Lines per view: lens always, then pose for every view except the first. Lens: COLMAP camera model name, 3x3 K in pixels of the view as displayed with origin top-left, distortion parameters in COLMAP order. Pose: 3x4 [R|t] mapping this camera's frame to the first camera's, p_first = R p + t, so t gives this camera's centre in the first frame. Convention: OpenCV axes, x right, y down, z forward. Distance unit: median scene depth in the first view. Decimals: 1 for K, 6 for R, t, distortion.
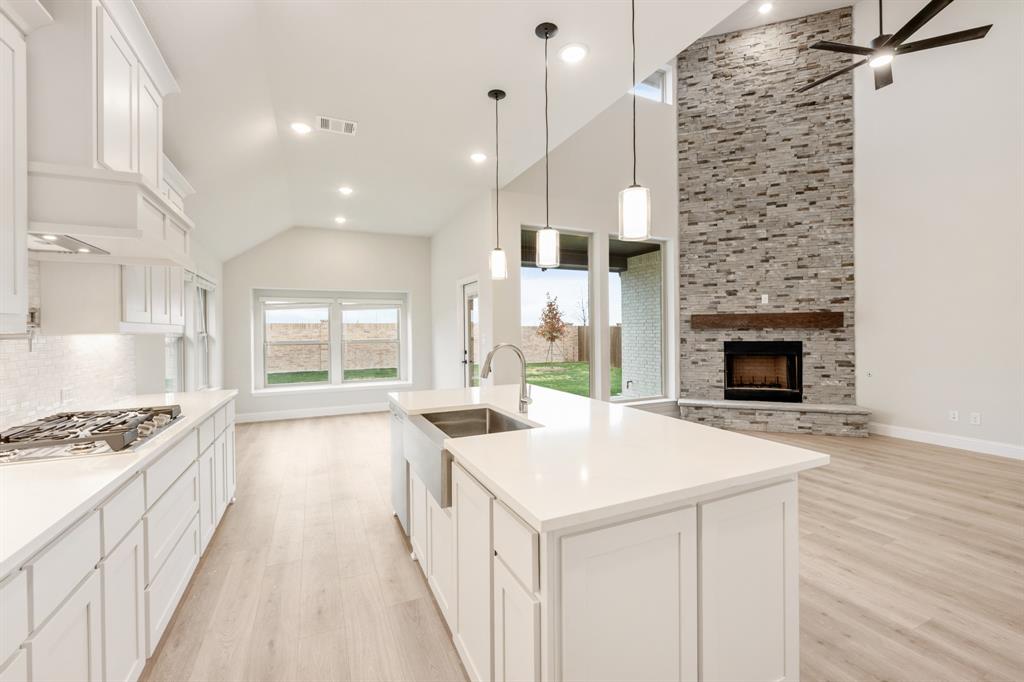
lens RADIAL K [[428.5, 0, 512.9], [0, 428.5, 331.3], [0, 0, 1]] dist [-0.000456, -0.000201]
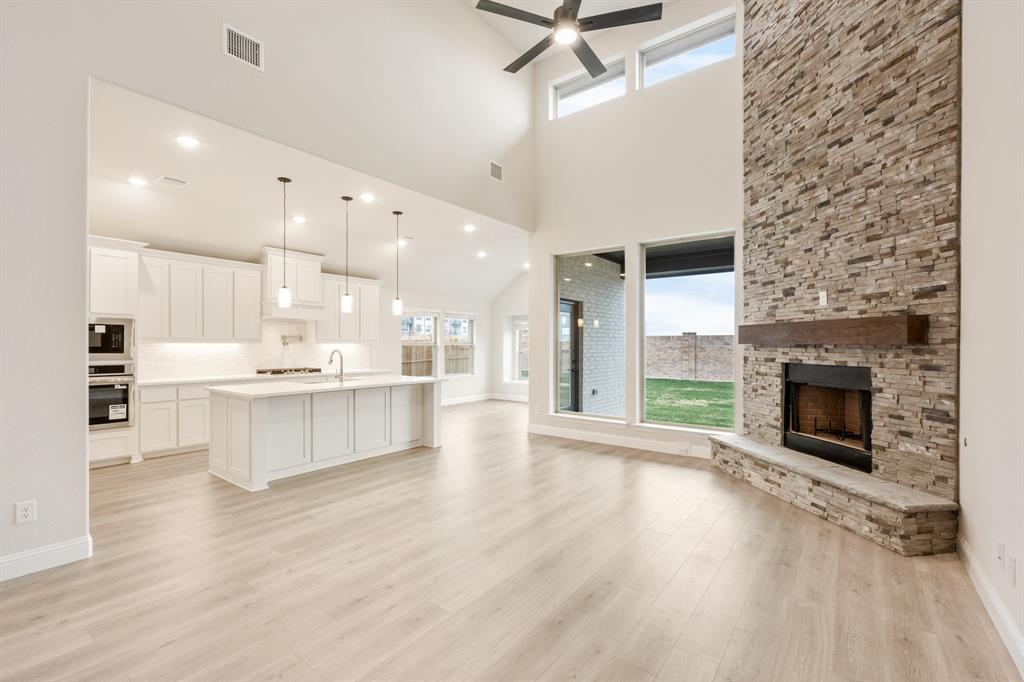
lens RADIAL K [[440.2, 0, 513.5], [0, 440.2, 345.9], [0, 0, 1]] dist [-0.004052, -0.000046]
pose [[0.468399, 0.013427, -0.883415, 0.962346], [-0.005907, 0.999910, 0.012065, -0.010298], [0.883497, -0.000433, 0.468436, 0.295618]]
